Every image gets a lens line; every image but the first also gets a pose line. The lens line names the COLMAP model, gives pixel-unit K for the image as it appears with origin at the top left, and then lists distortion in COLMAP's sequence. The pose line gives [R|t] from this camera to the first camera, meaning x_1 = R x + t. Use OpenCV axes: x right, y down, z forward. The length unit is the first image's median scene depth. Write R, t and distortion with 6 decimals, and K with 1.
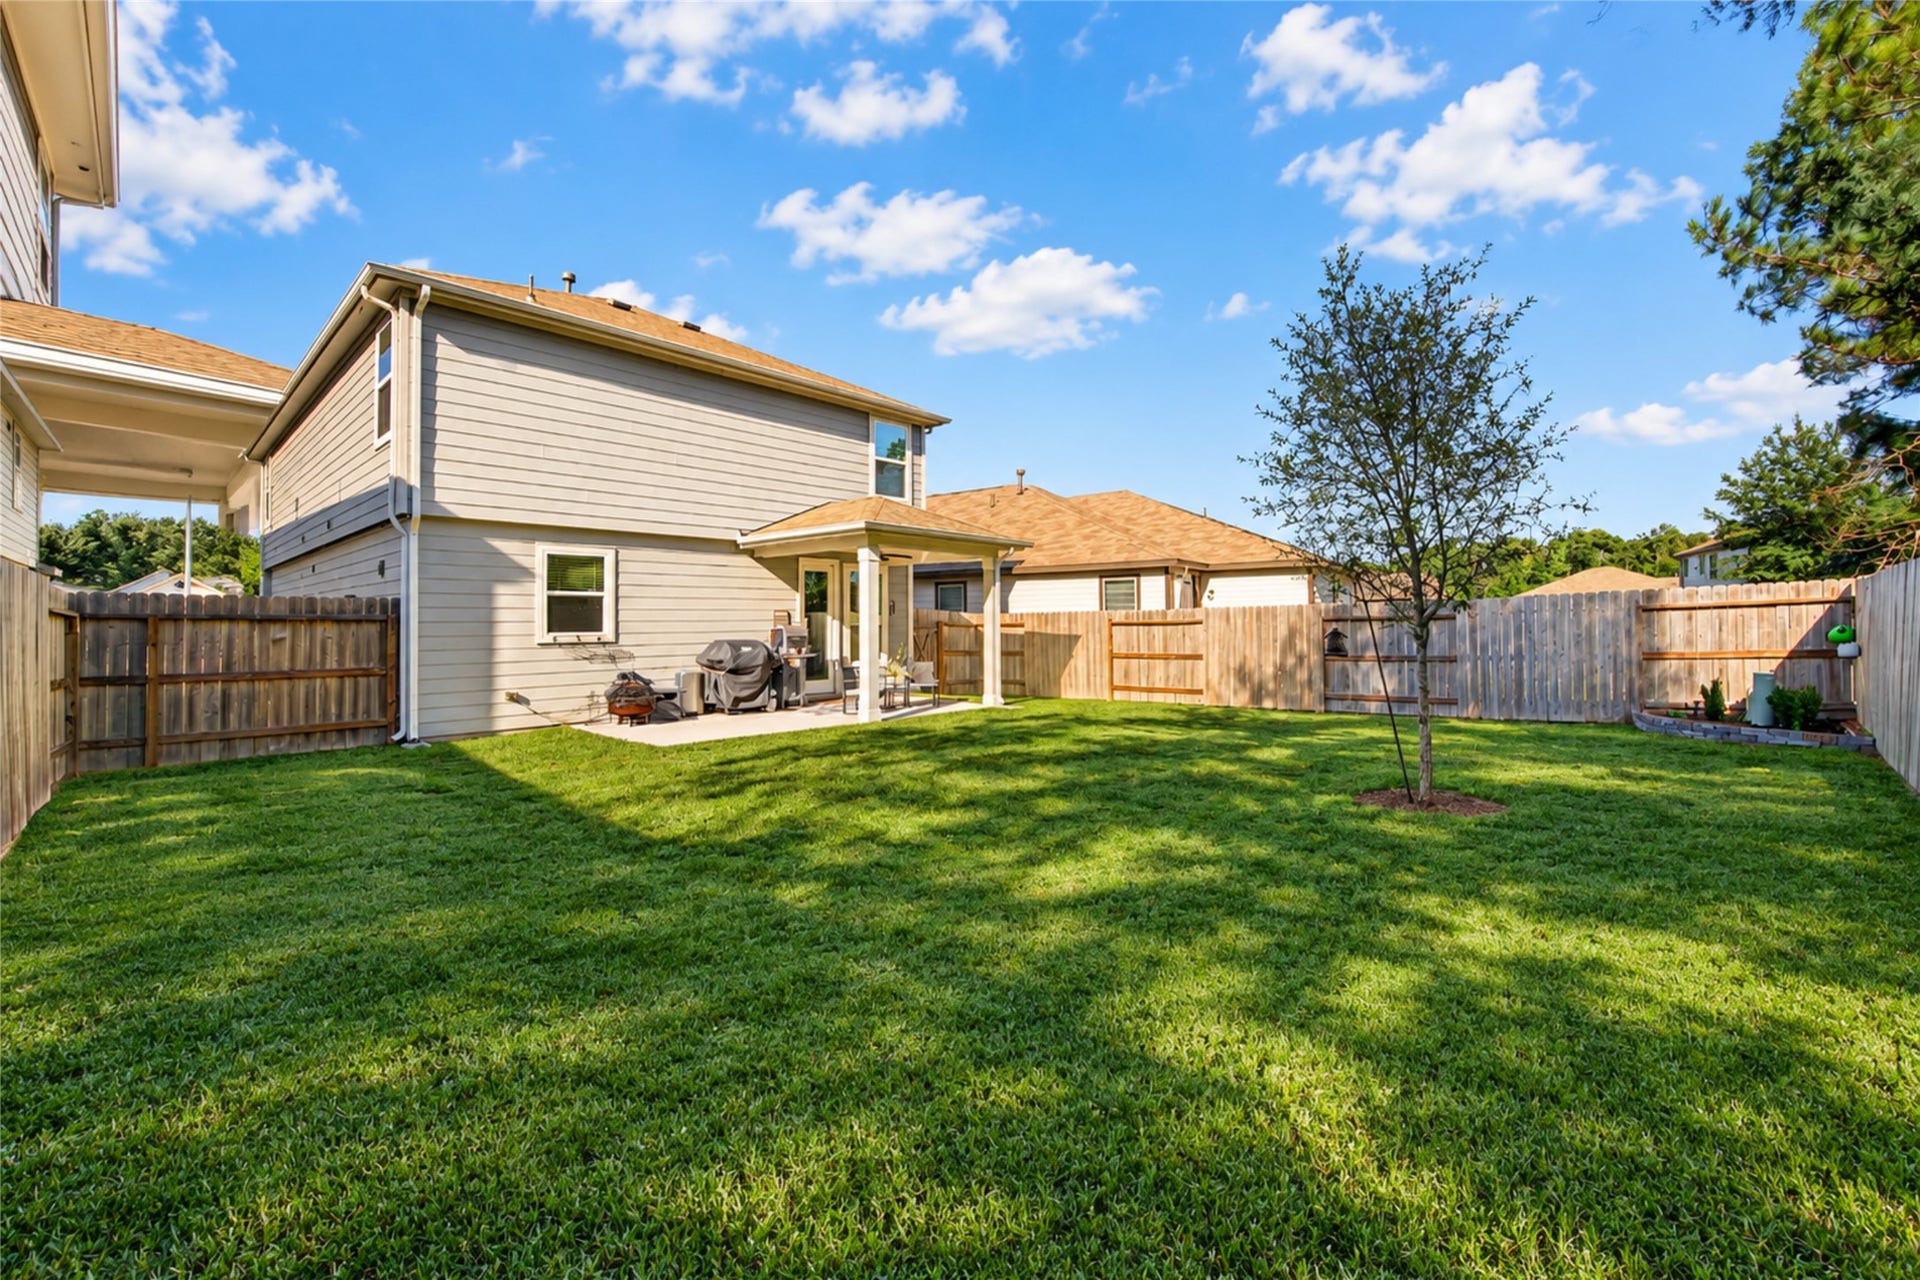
lens RADIAL K [[772.9, 0, 960.0], [0, 772.9, 640.0], [0, 0, 1]] dist [-0.001040, -0.000173]
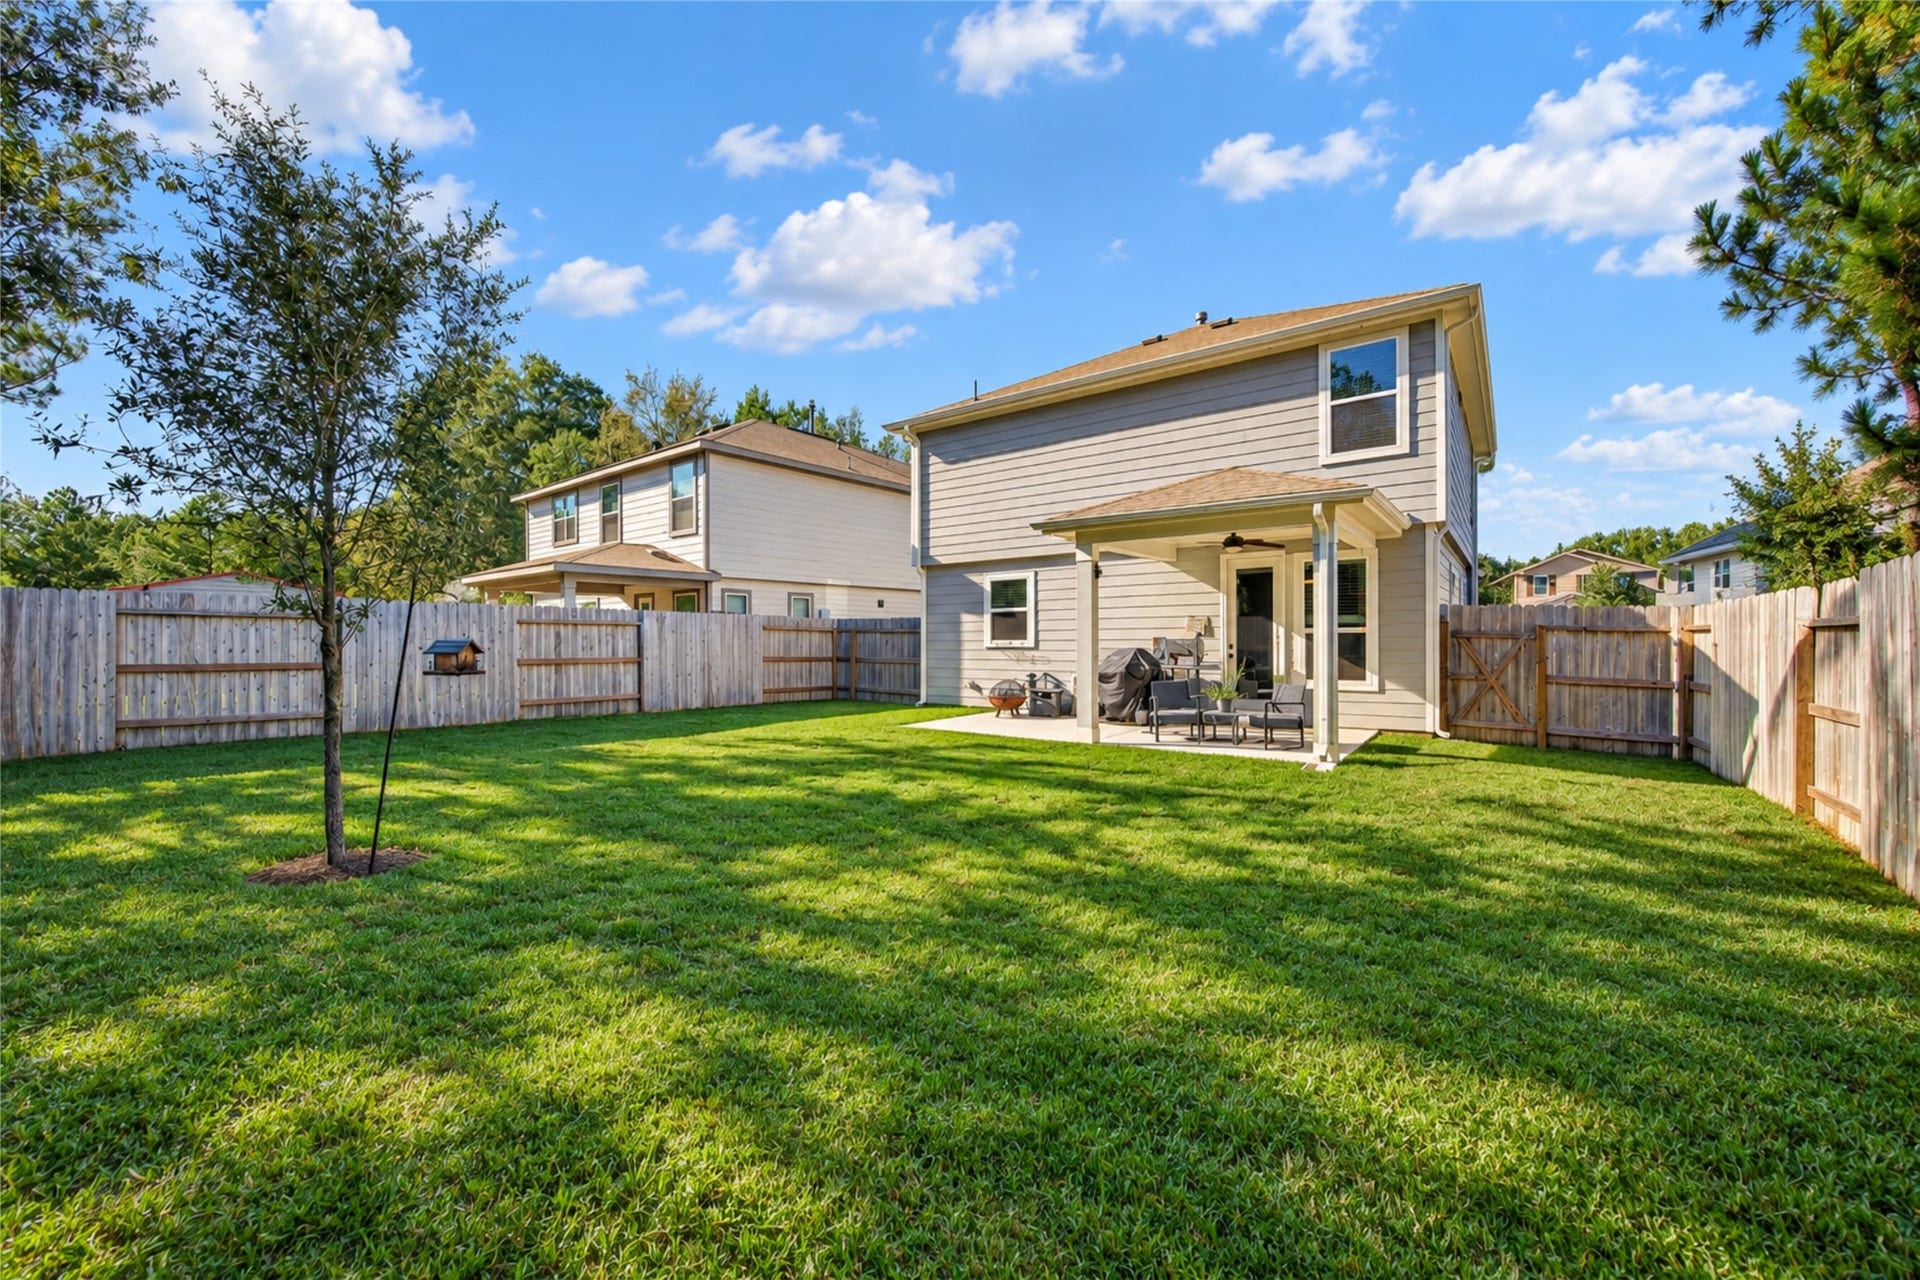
lens RADIAL K [[772.9, 0, 960.0], [0, 772.9, 640.0], [0, 0, 1]] dist [-0.001040, -0.000173]
pose [[0.120452, 0.000948, -0.992719, 0.701034], [-0.015188, 0.999884, -0.000888, -0.006365], [0.992603, 0.015184, 0.120452, 0.693638]]
